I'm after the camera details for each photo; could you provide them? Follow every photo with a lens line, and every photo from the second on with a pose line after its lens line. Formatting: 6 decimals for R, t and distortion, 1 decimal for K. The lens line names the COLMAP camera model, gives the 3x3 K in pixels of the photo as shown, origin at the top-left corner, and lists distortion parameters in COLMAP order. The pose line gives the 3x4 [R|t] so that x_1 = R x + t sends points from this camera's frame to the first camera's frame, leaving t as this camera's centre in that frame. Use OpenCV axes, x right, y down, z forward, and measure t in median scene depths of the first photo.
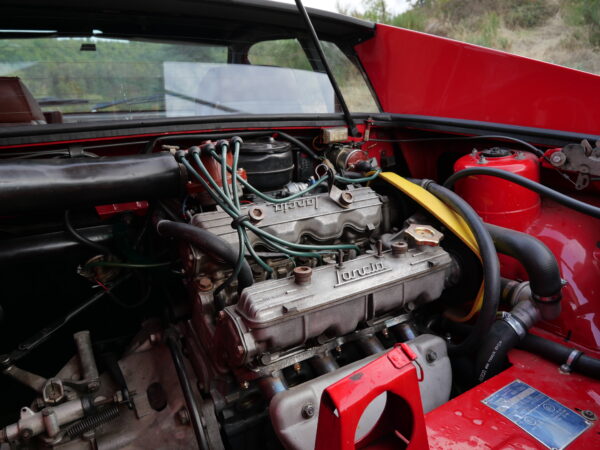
lens RADIAL K [[432.1, 0, 300.0], [0, 432.1, 225.0], [0, 0, 1]] dist [-0.043796, 0.013680]
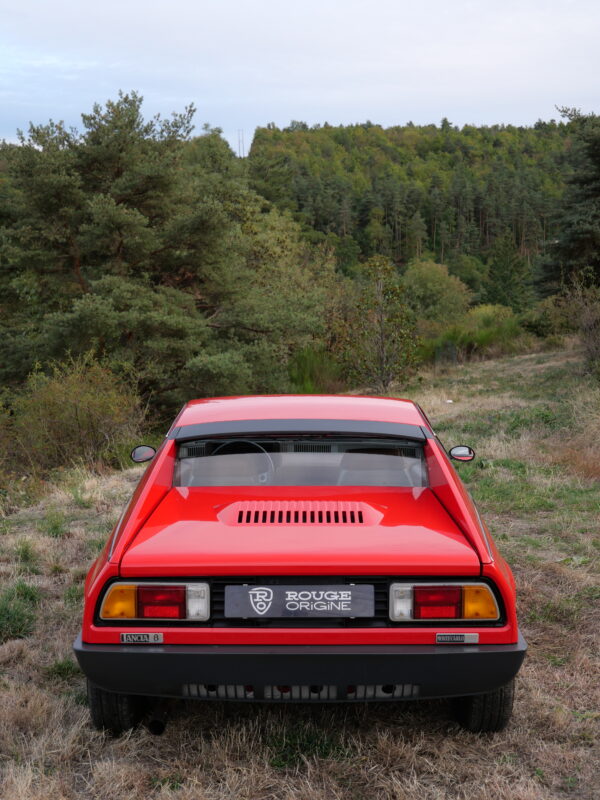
lens RADIAL K [[1129.9, 0, 300.0], [0, 1129.9, 400.0], [0, 0, 1]] dist [0.000699, 0.083935]
pose [[0.849582, 0.076904, -0.521820, 0.258830], [-0.160800, 0.979983, -0.117374, 0.001154], [0.502349, 0.183627, 0.844942, -0.389816]]
